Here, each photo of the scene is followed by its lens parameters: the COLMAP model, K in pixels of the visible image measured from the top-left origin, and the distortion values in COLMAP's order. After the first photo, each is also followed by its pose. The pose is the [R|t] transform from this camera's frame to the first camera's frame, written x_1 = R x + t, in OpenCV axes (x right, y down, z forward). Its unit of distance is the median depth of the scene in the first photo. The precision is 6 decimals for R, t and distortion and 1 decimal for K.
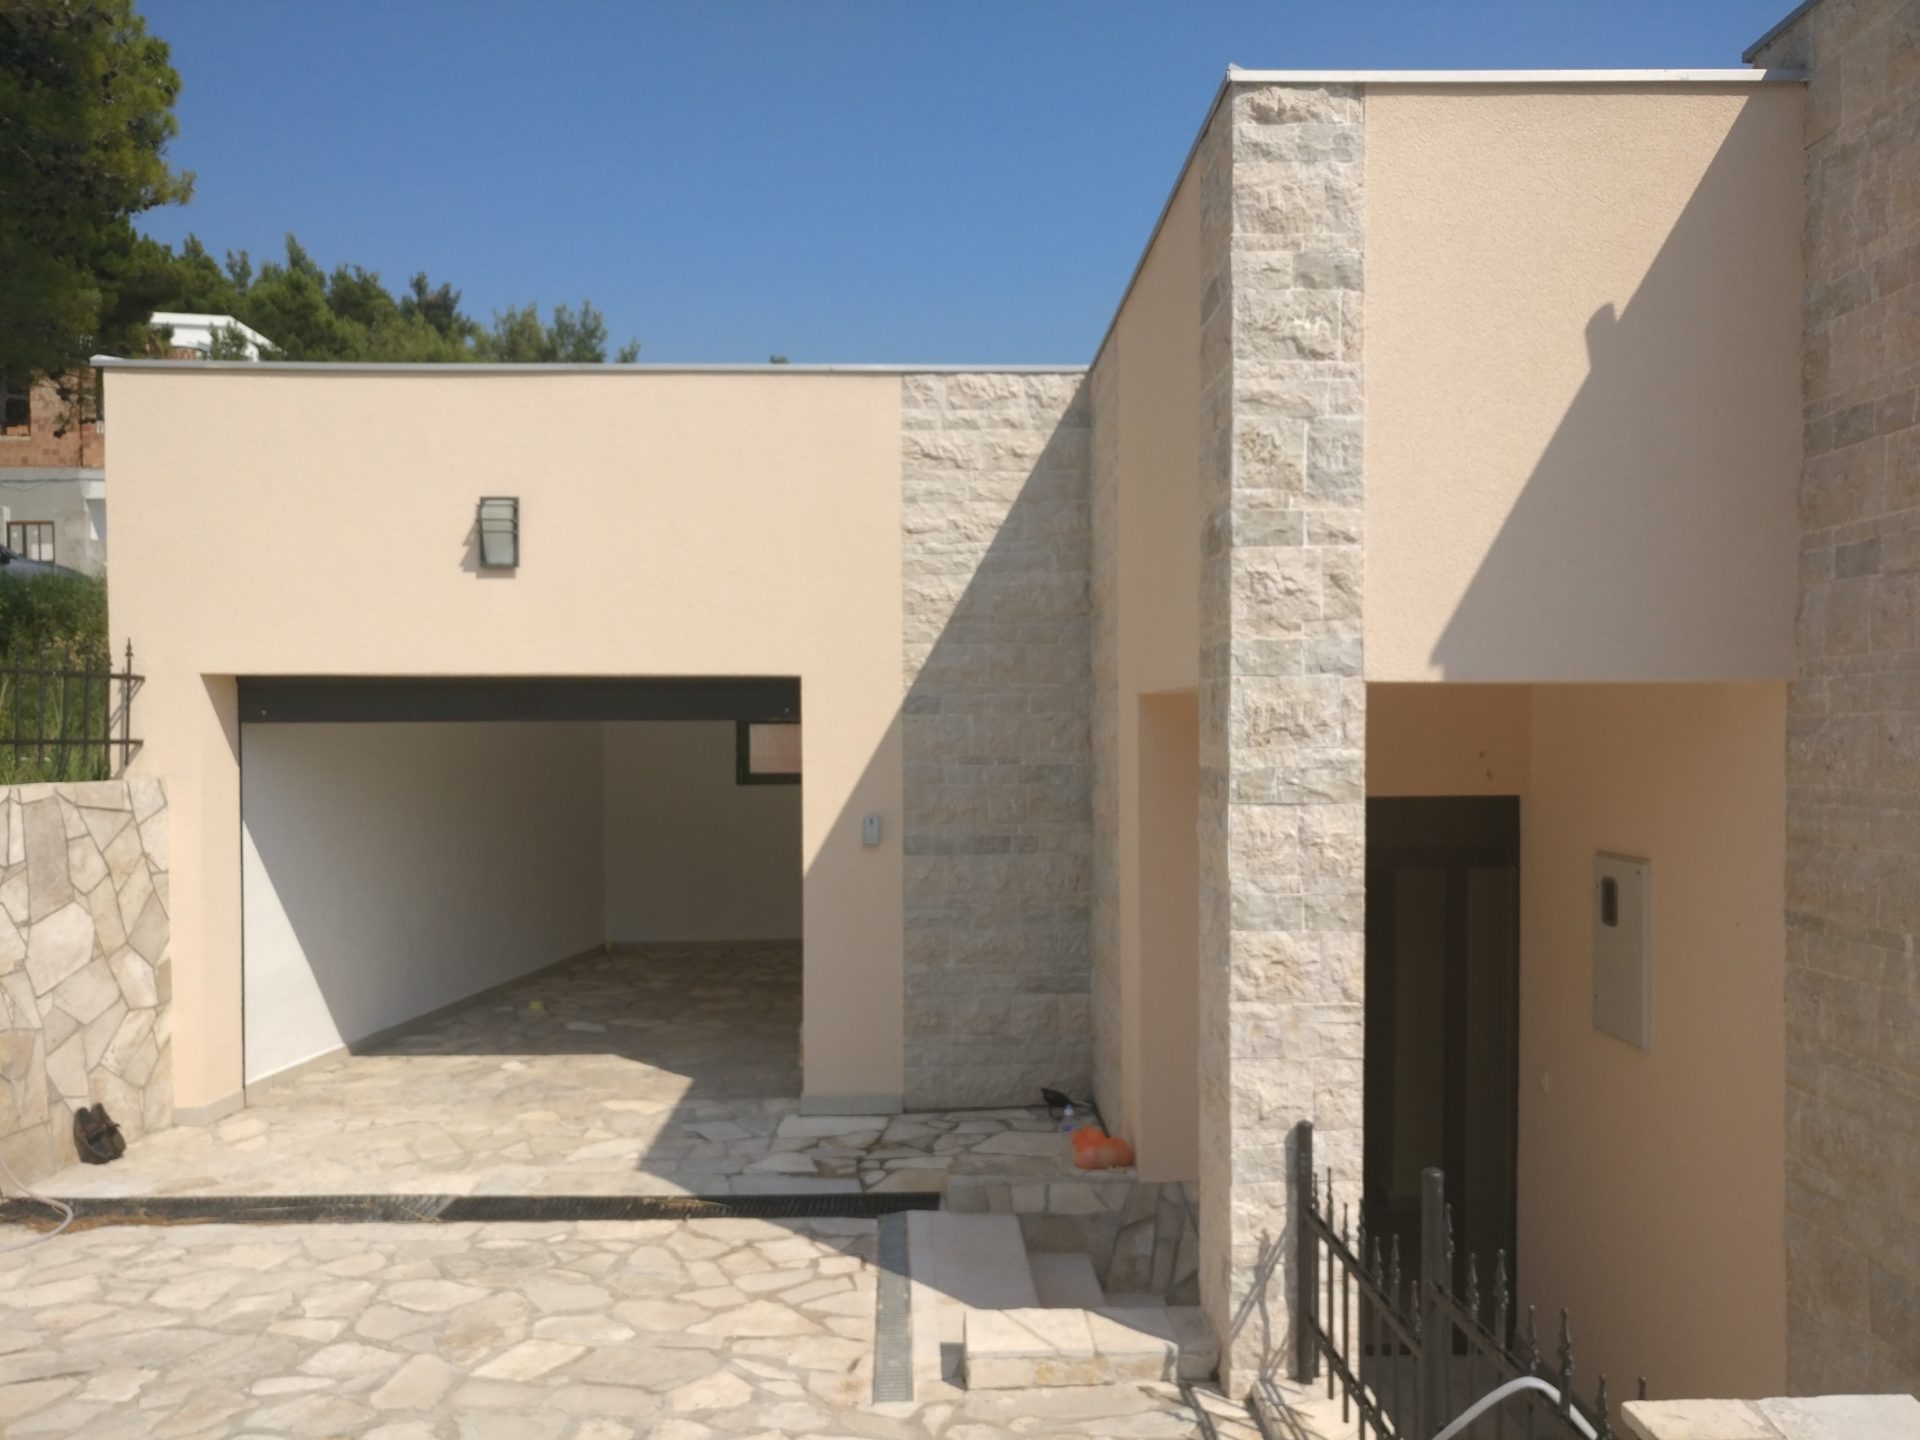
lens RADIAL K [[1516.5, 0, 960.0], [0, 1516.5, 720.0], [0, 0, 1]] dist [-0.005015, 0.040946]
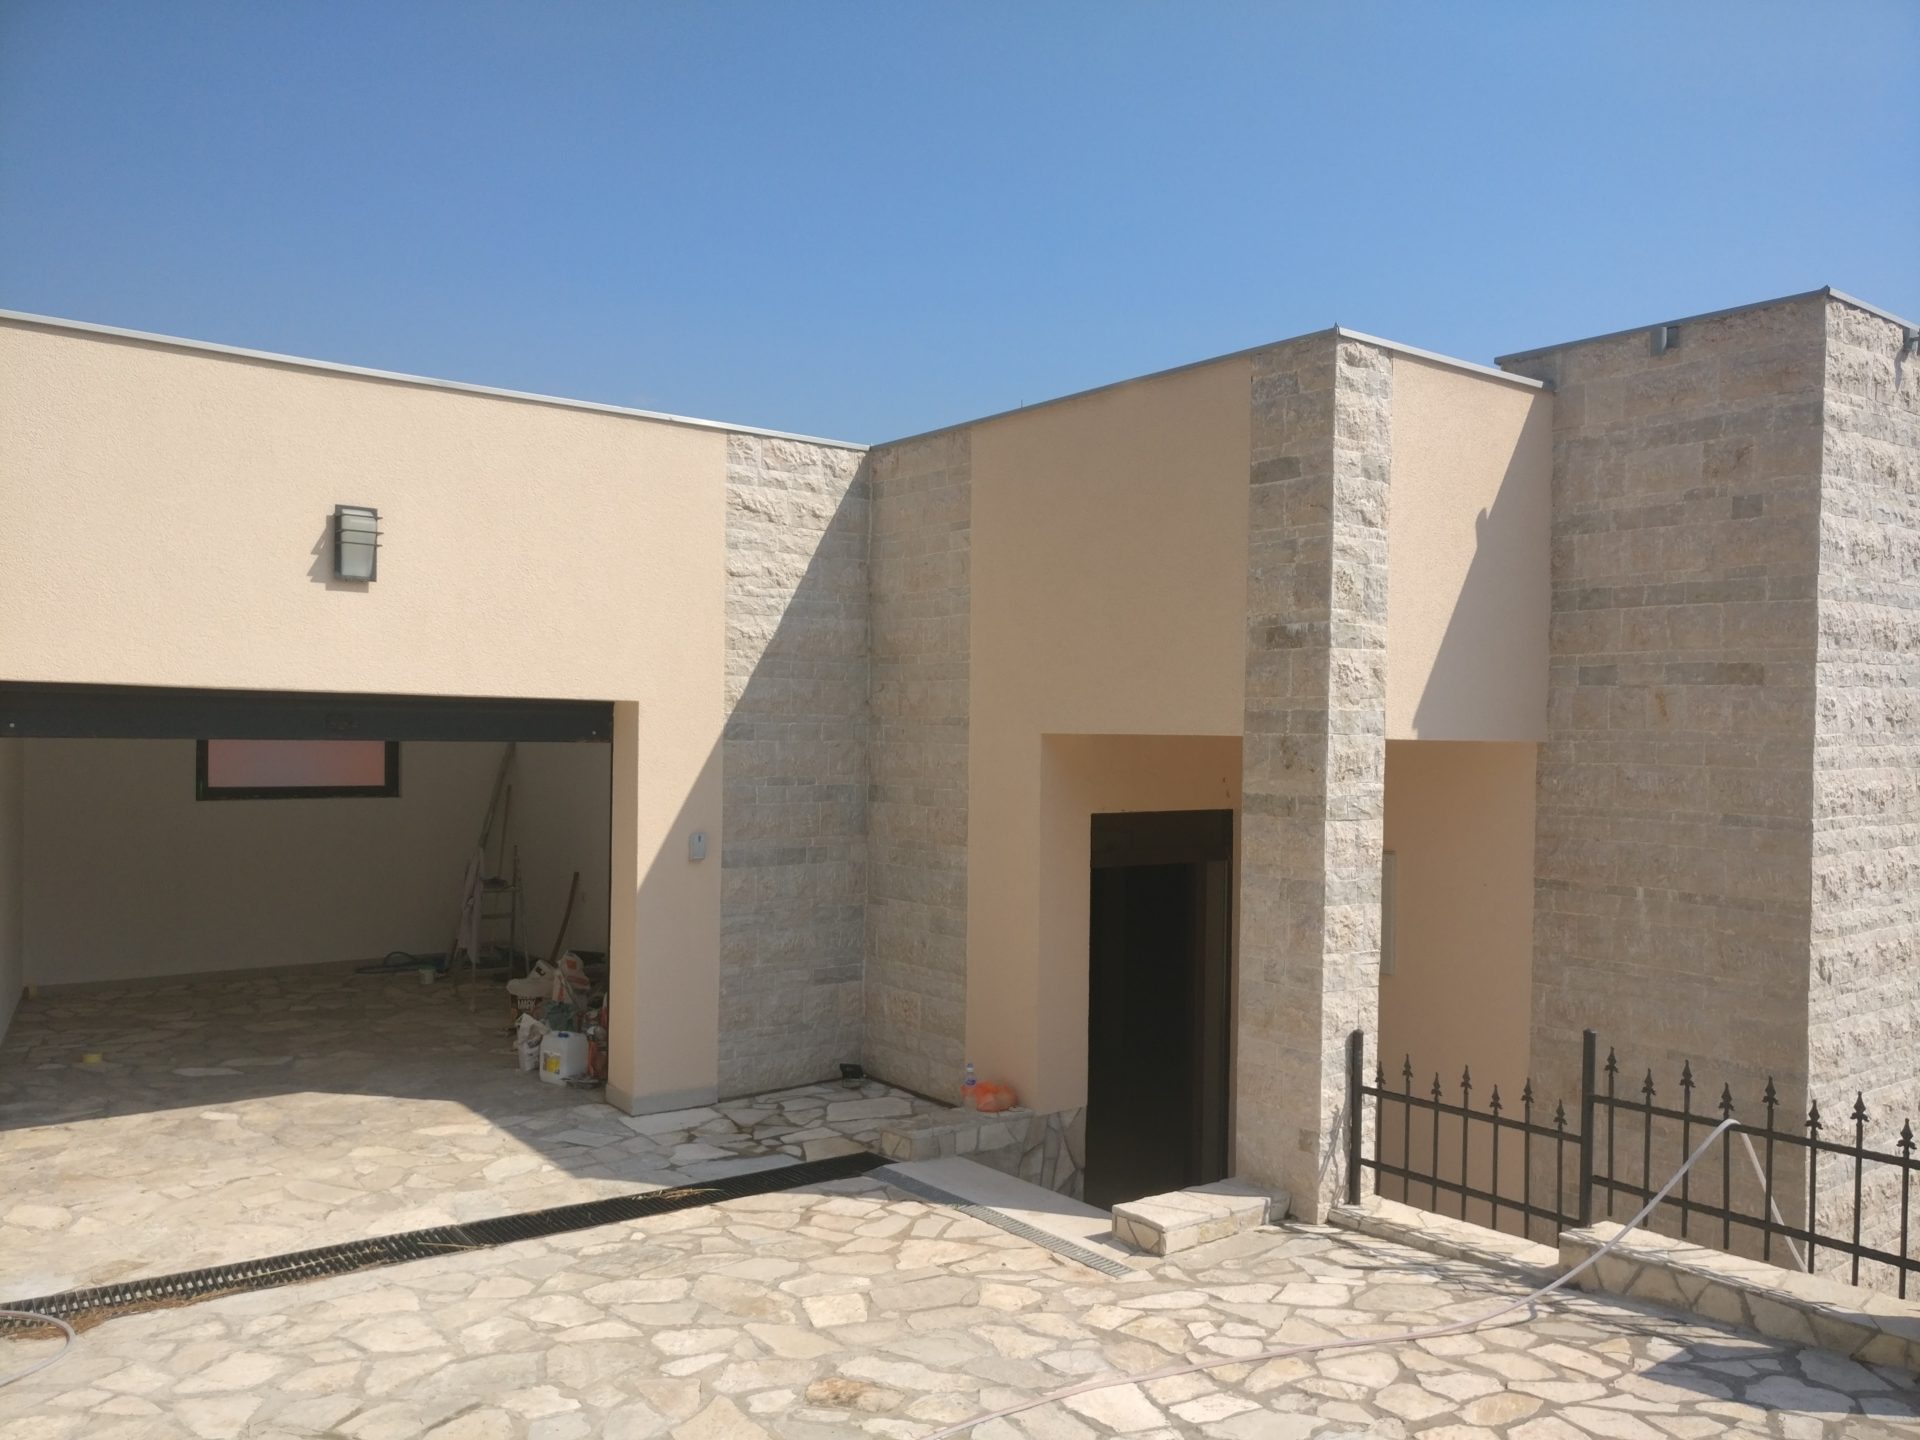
lens RADIAL K [[1516.5, 0, 960.0], [0, 1516.5, 720.0], [0, 0, 1]] dist [-0.005015, 0.040946]
pose [[0.812274, 0.022961, 0.582824, -0.723893], [-0.021681, 0.999723, -0.009169, -0.015833], [-0.582873, -0.005189, 0.812547, 0.004965]]
